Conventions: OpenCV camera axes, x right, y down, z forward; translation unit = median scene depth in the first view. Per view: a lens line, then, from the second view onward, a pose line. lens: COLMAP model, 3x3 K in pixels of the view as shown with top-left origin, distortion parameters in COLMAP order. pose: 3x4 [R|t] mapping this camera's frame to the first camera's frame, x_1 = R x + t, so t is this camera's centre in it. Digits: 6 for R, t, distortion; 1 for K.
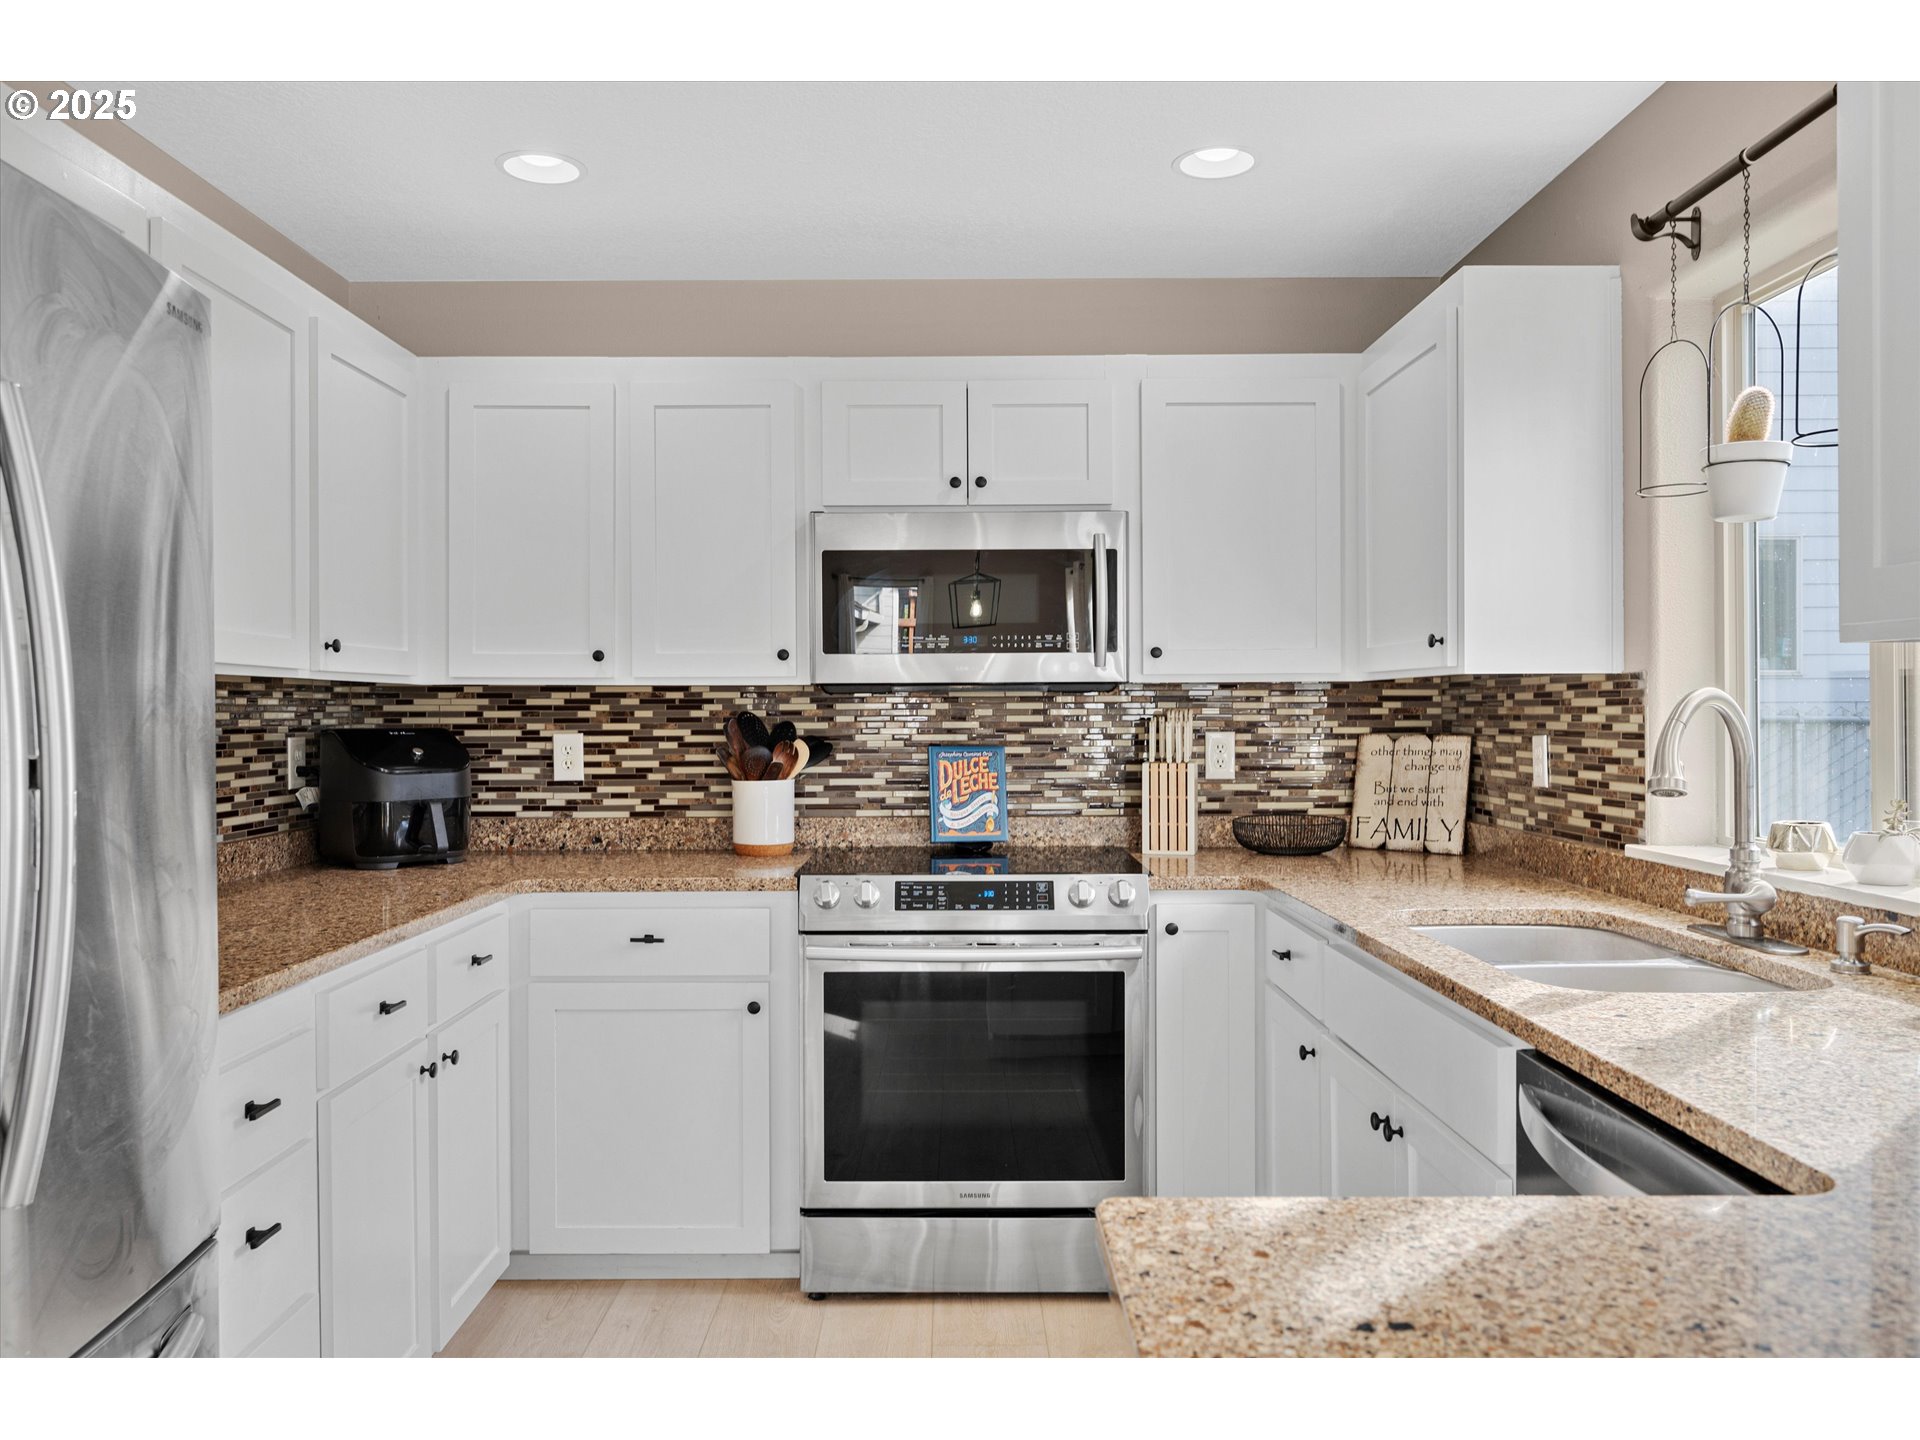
lens RADIAL K [[1360.6, 0, 960.0], [0, 1360.6, 720.0], [0, 0, 1]] dist [-0.006163, -0.000378]
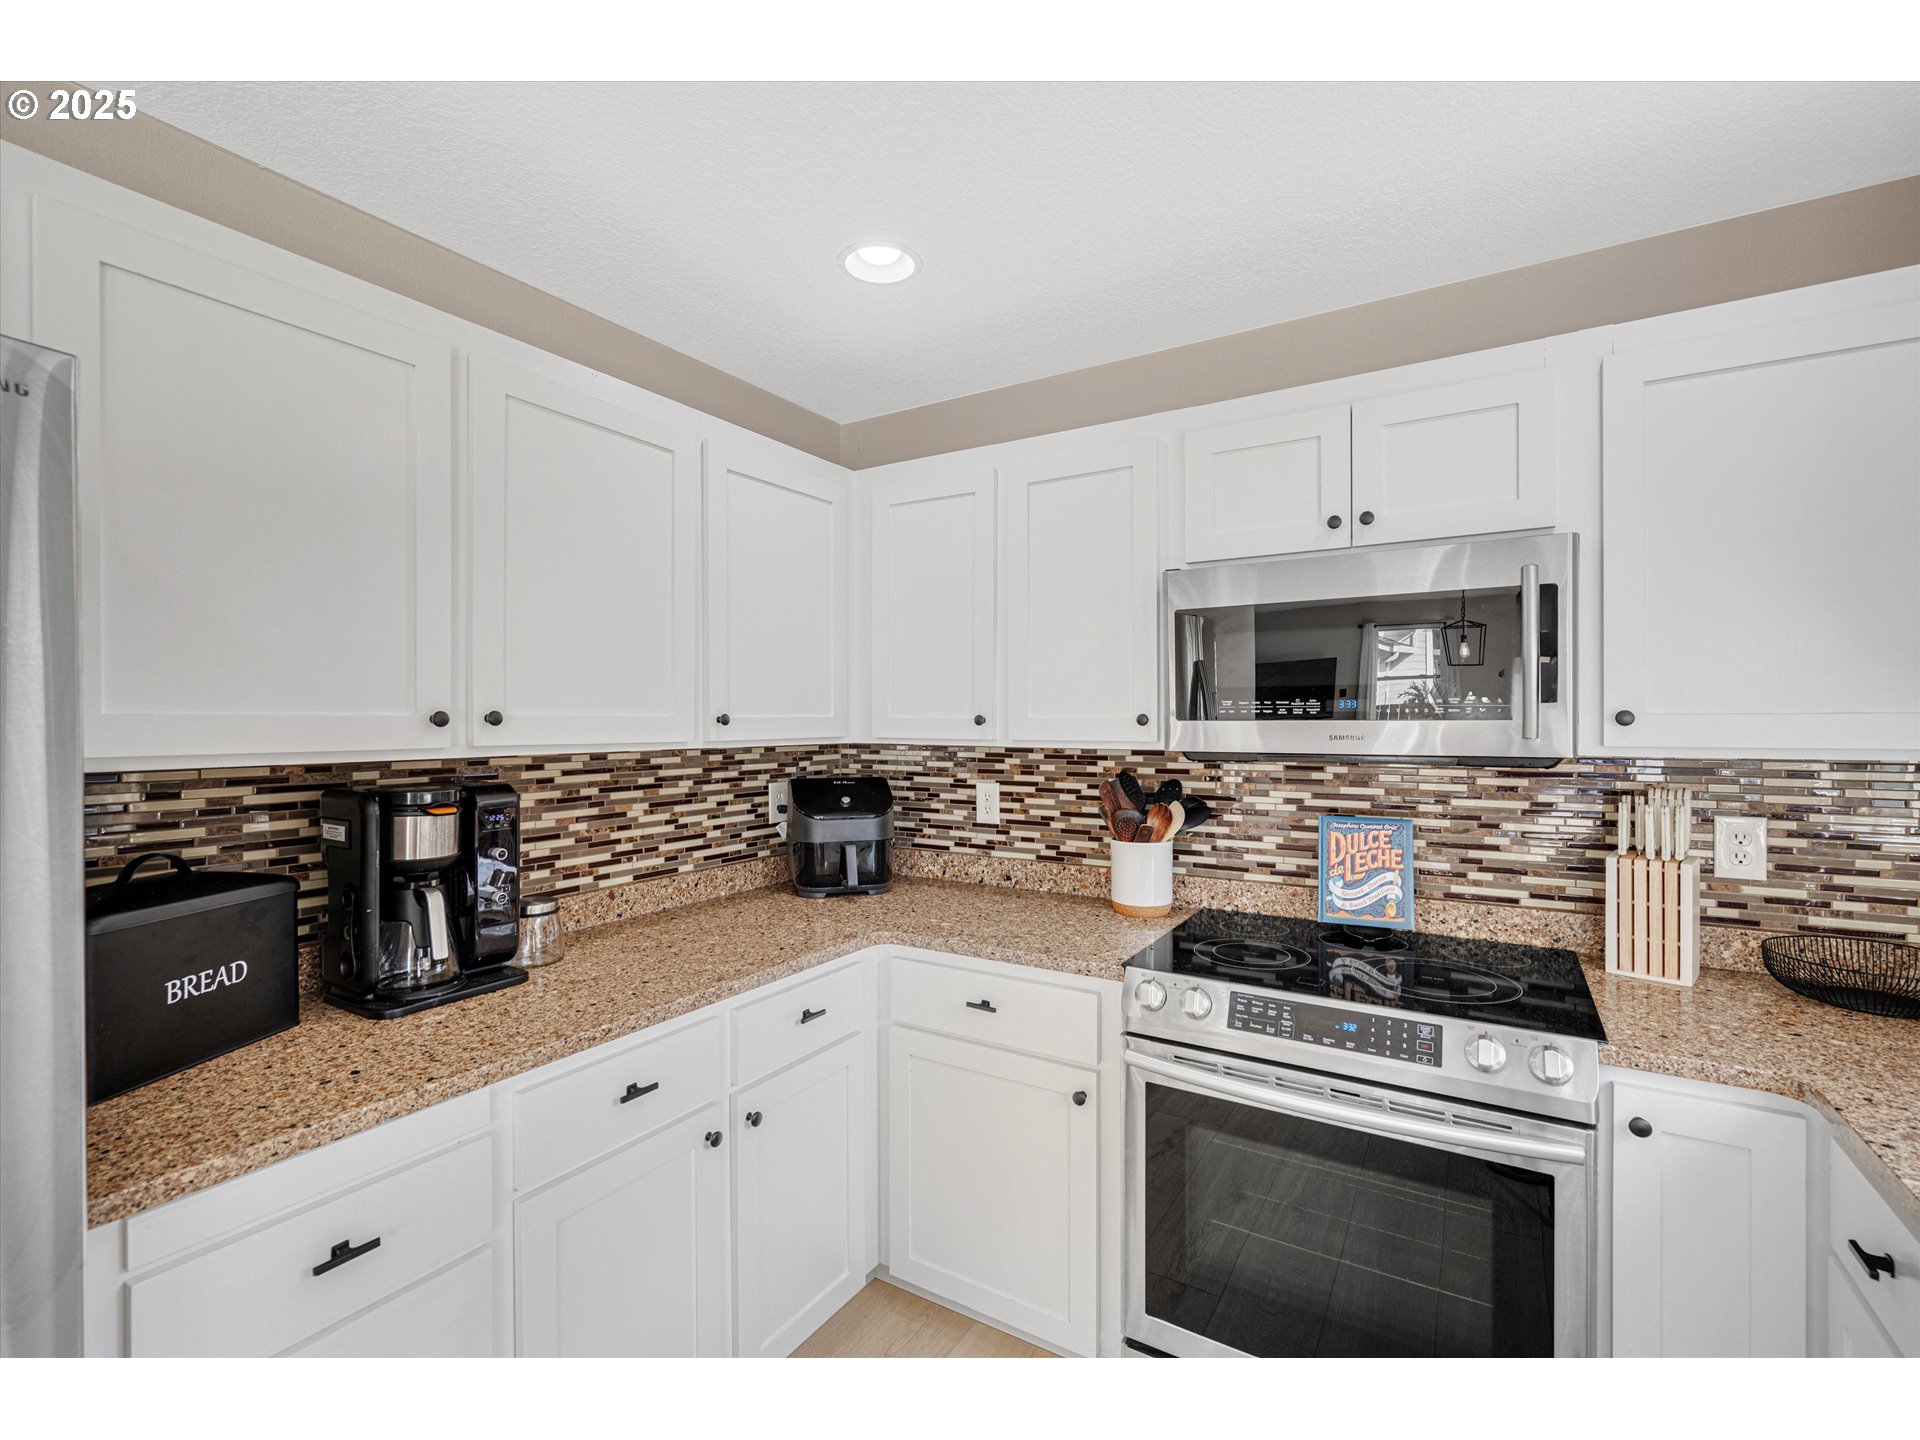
lens RADIAL K [[851.9, 0, 960.0], [0, 851.9, 720.0], [0, 0, 1]] dist [-0.002711, 0.000253]
pose [[0.846244, 0.003699, -0.532782, 0.077122], [-0.005940, 0.999979, -0.002491, -0.041344], [0.532762, 0.005273, 0.846249, 0.375395]]
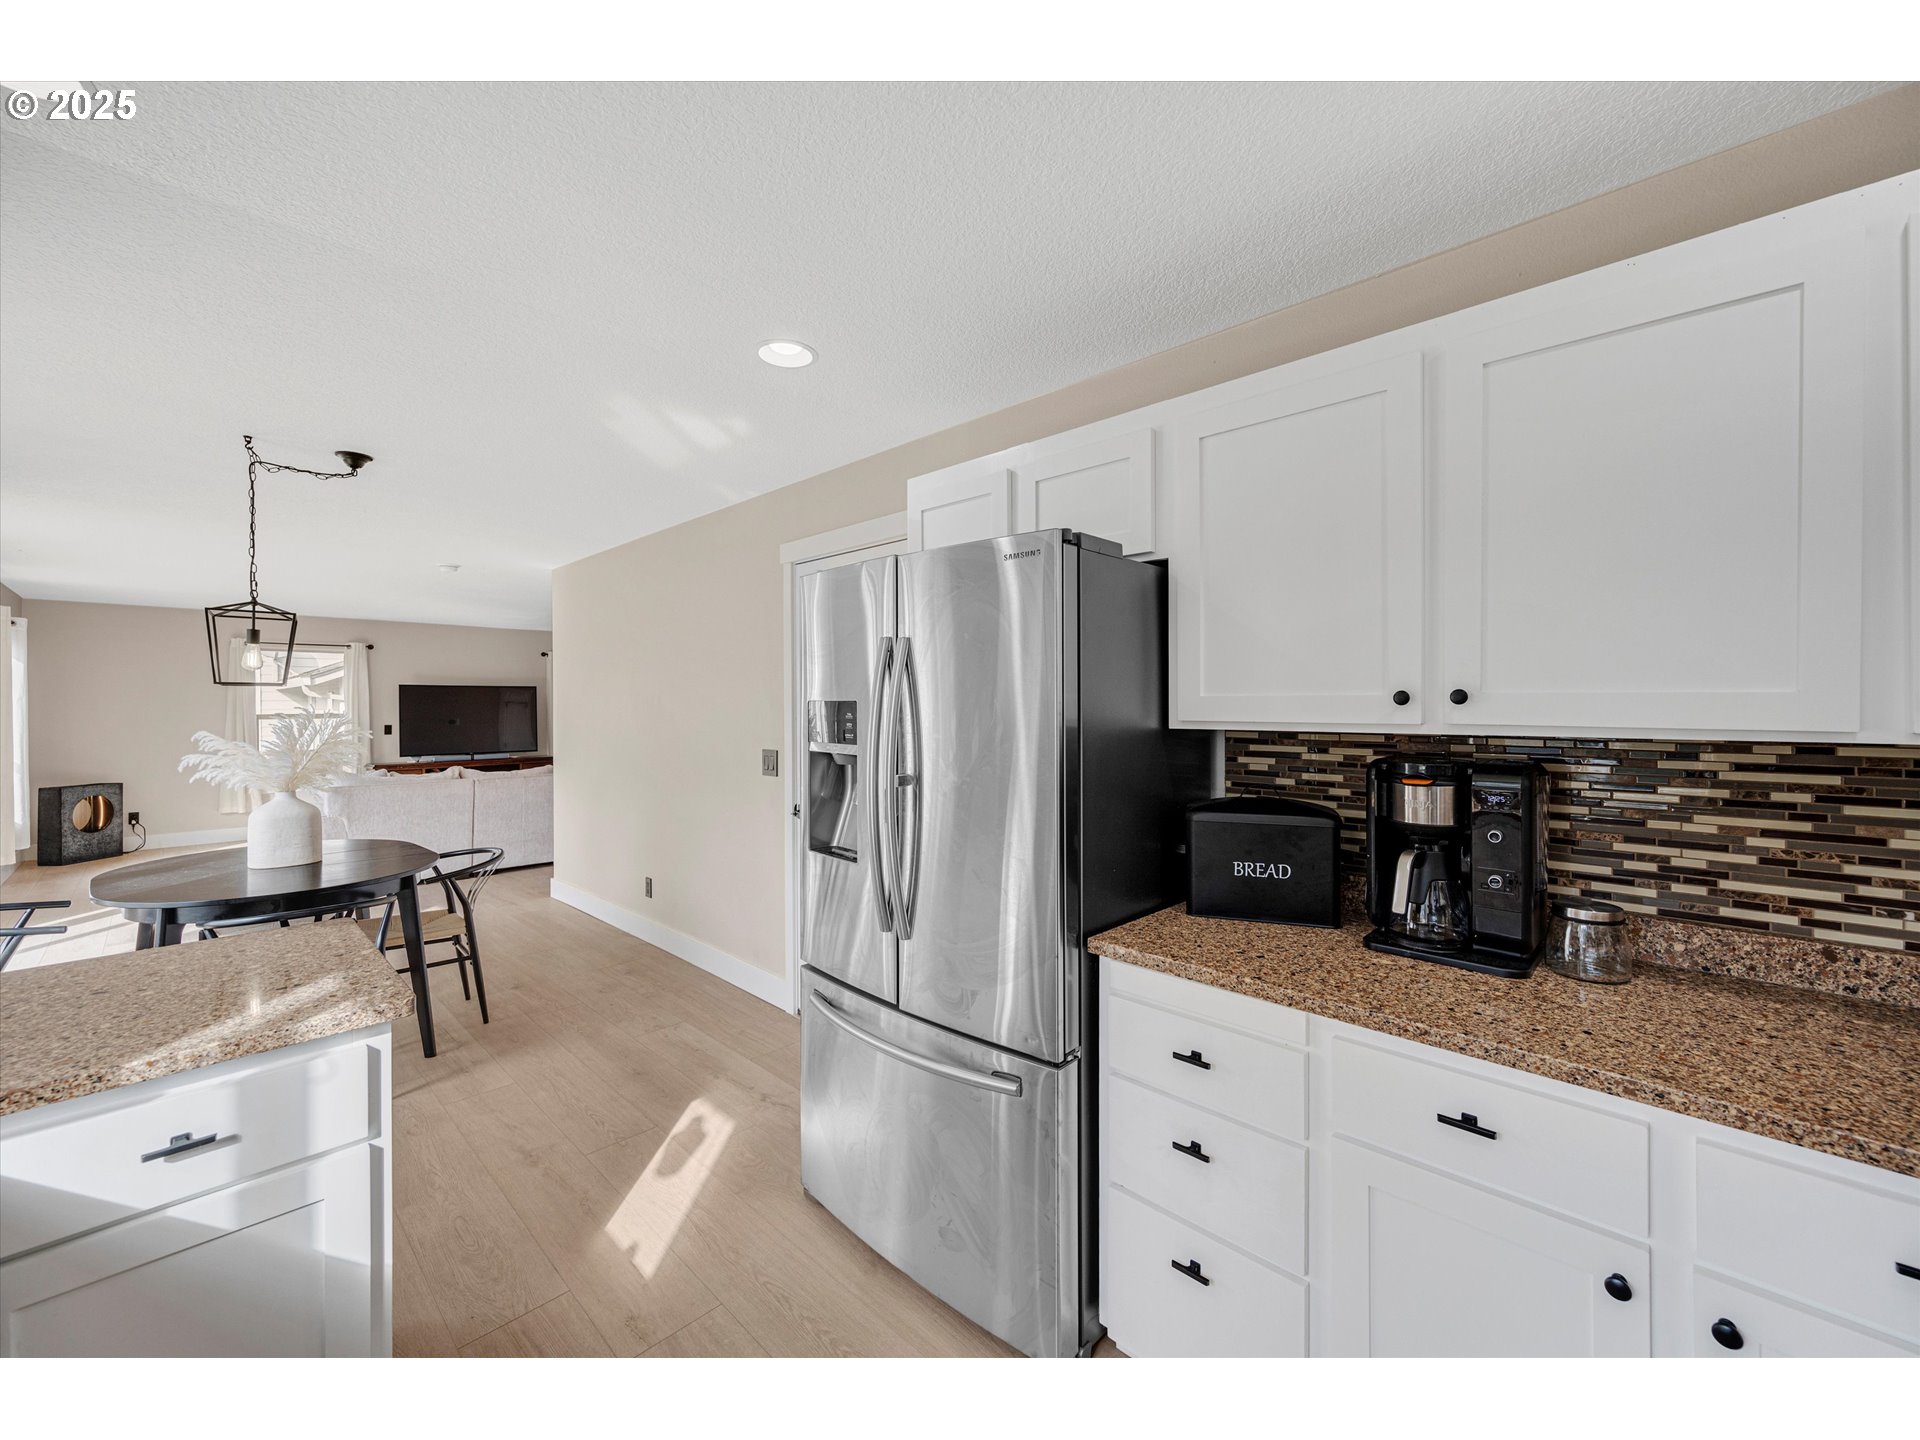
lens RADIAL K [[756.2, 0, 960.0], [0, 756.2, 720.0], [0, 0, 1]] dist [0.000796, 0.000079]
pose [[-0.696902, 0.022421, -0.716816, 0.099328], [0.001118, 0.999544, 0.030177, -0.041760], [0.717166, 0.020229, -0.696609, 0.698220]]
